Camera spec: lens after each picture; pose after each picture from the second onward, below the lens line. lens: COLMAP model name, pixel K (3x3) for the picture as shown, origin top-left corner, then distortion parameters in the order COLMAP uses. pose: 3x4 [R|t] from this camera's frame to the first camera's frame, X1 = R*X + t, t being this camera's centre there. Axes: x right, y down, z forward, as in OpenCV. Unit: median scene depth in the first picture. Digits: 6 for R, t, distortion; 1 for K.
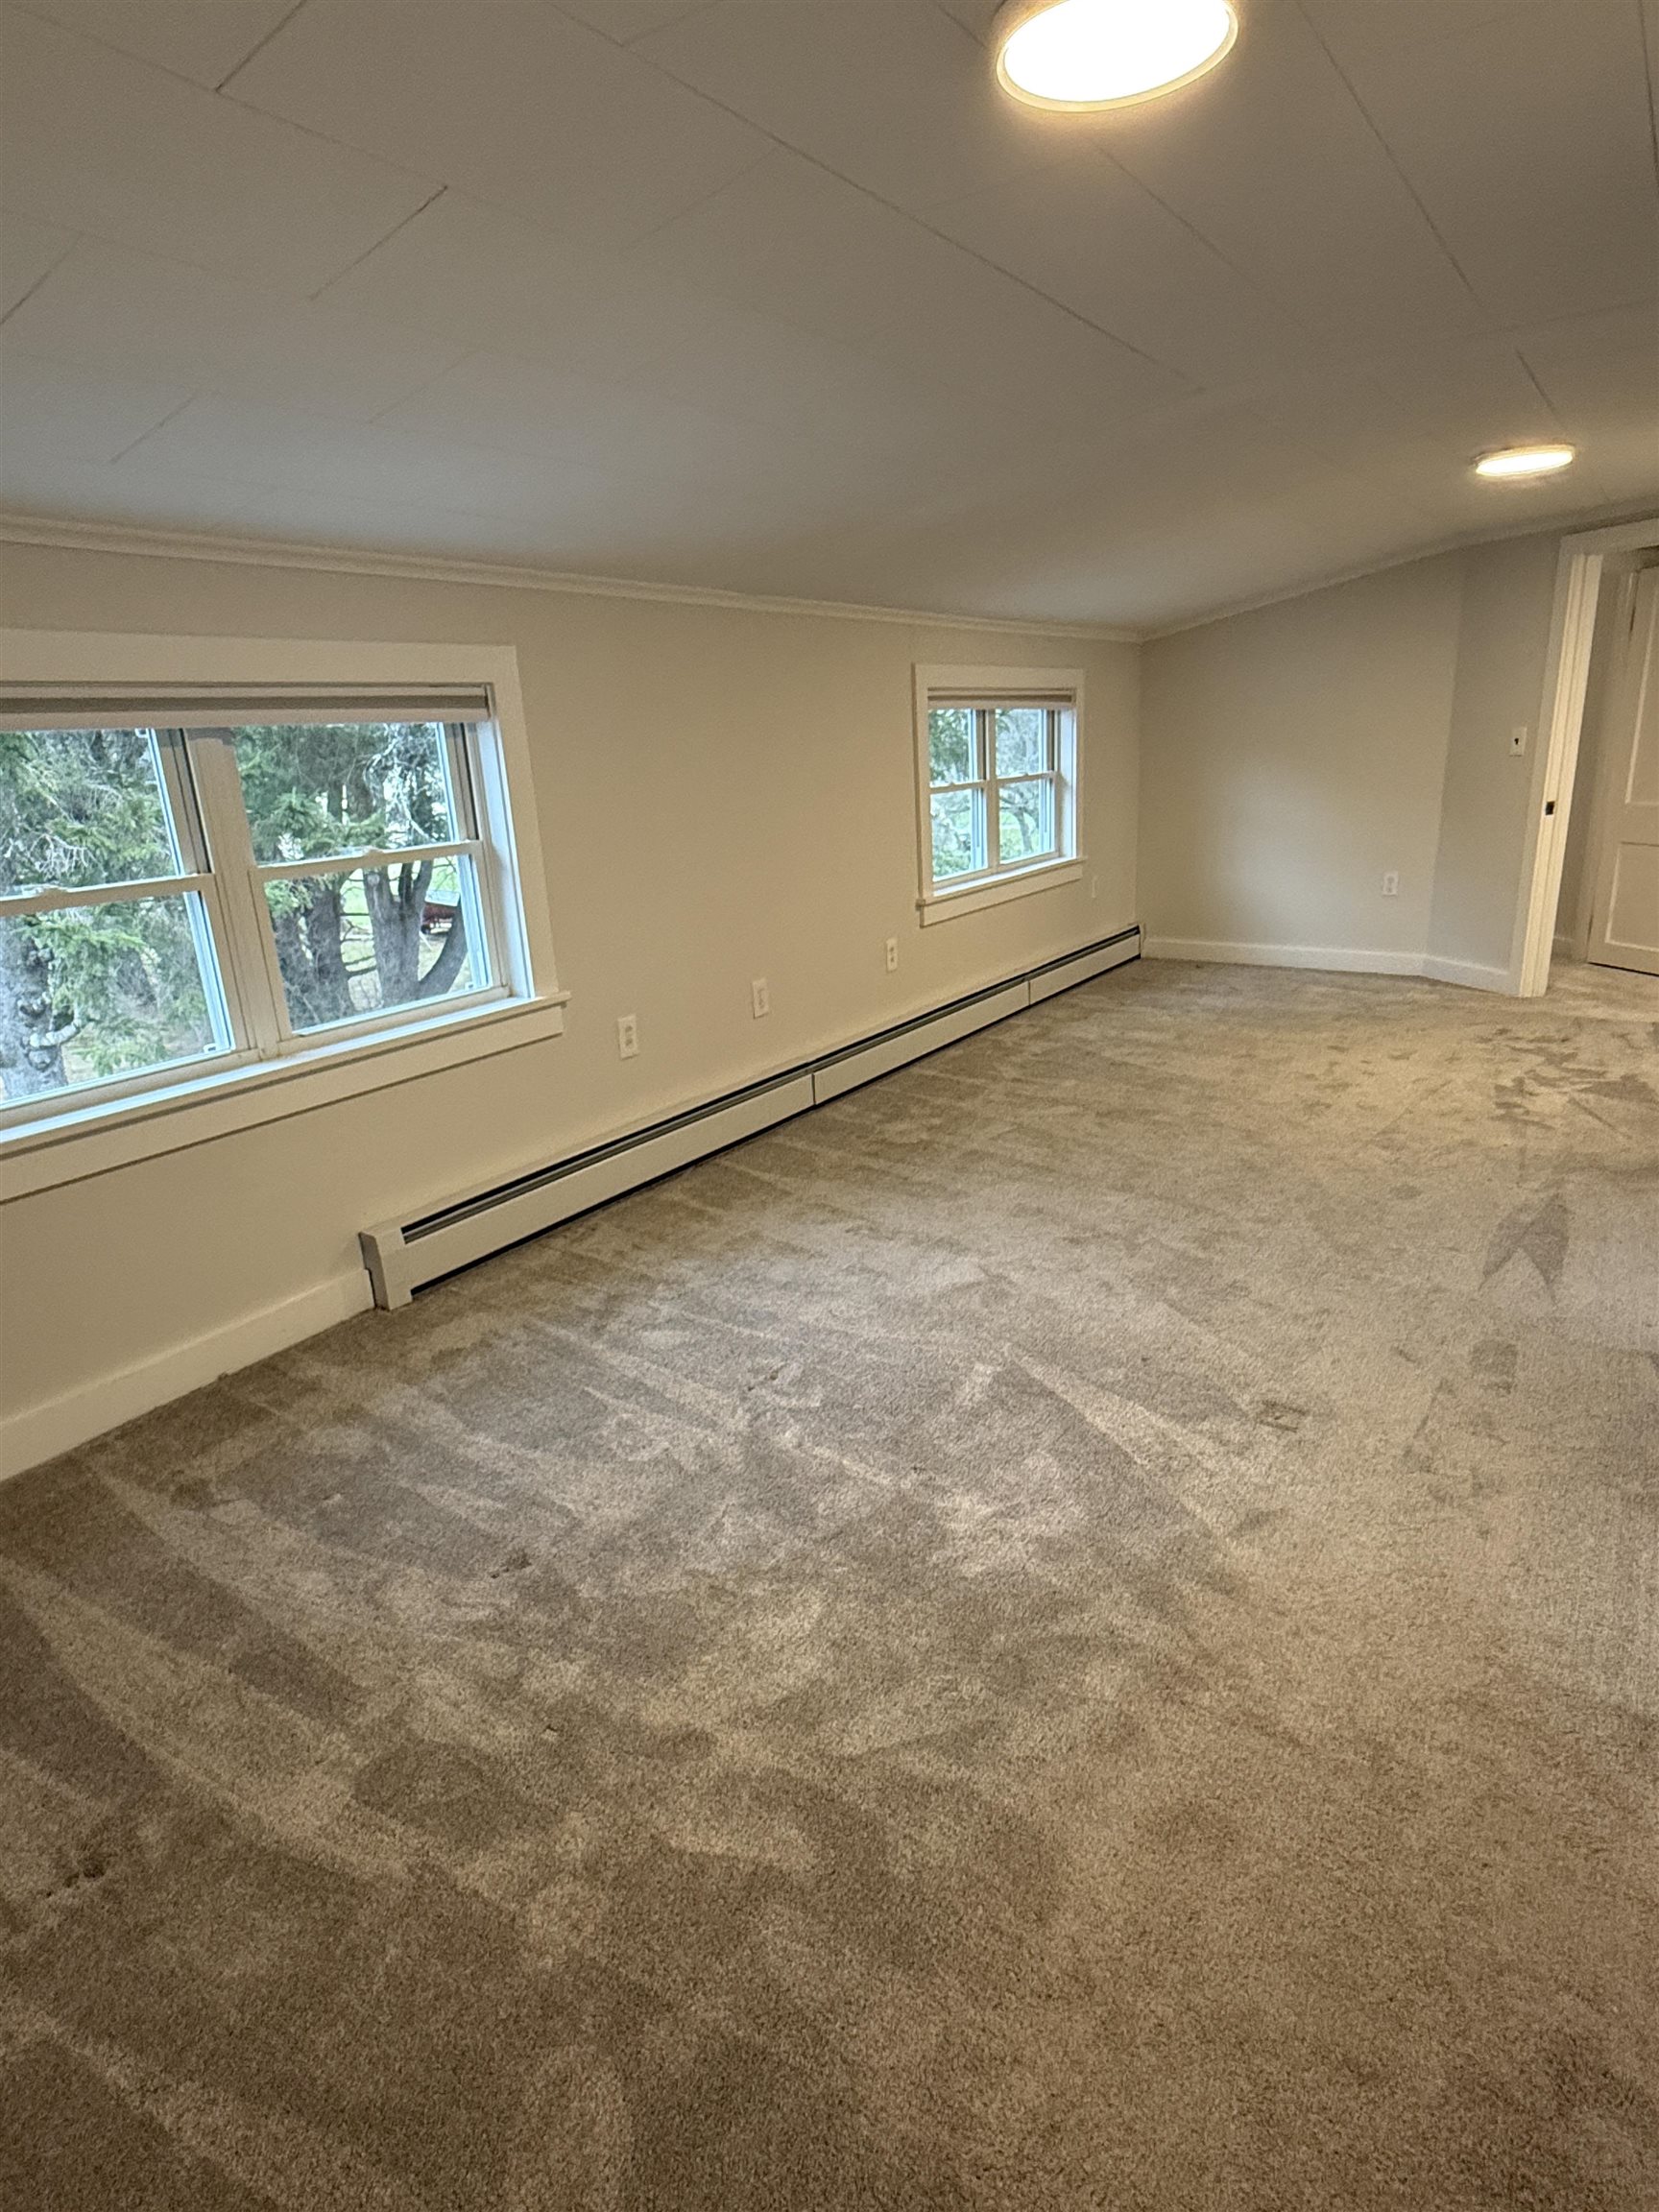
lens RADIAL K [[1218.5, 0, 657.6], [0, 1218.5, 1096.7], [0, 0, 1]] dist [-0.005064, 0.000617]
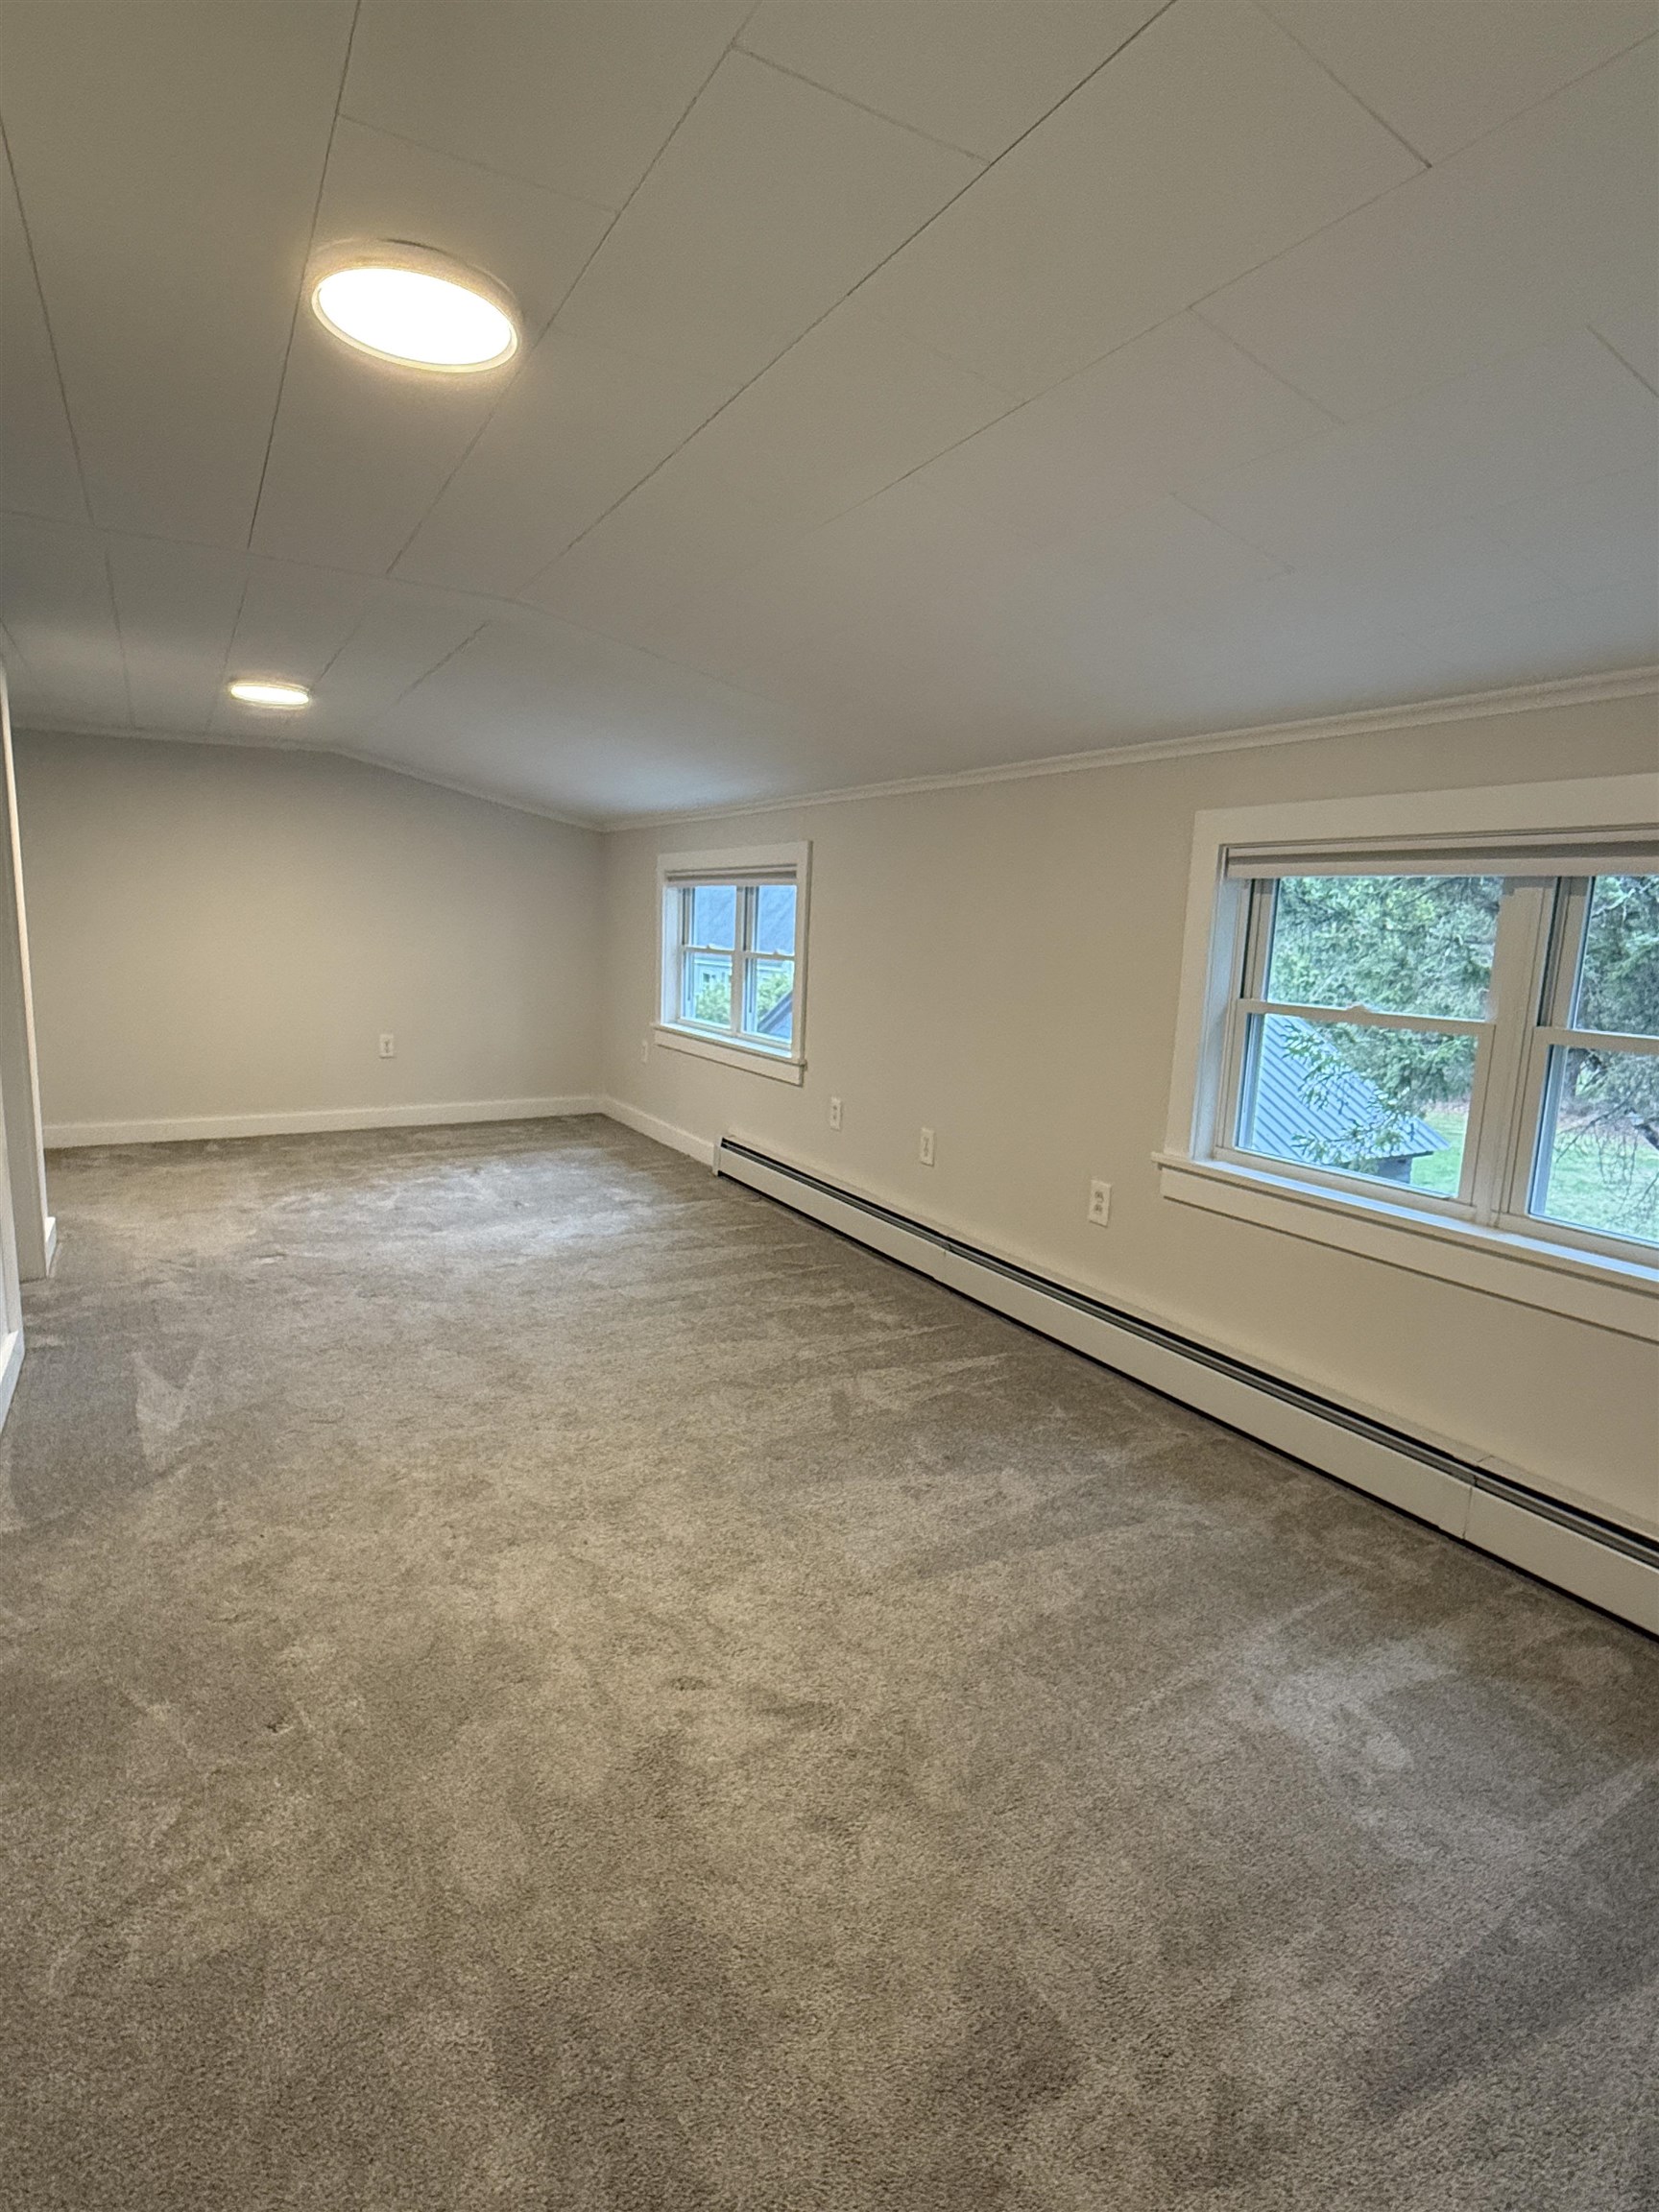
lens RADIAL K [[1148.0, 0, 829.5], [0, 1148.0, 1106.0], [0, 0, 1]] dist [0.001039, 0.000112]
pose [[-0.358462, 0.202128, -0.911400, 1.259288], [-0.256673, 0.917314, 0.304391, -0.496665], [0.897565, 0.343045, -0.276942, 1.500216]]
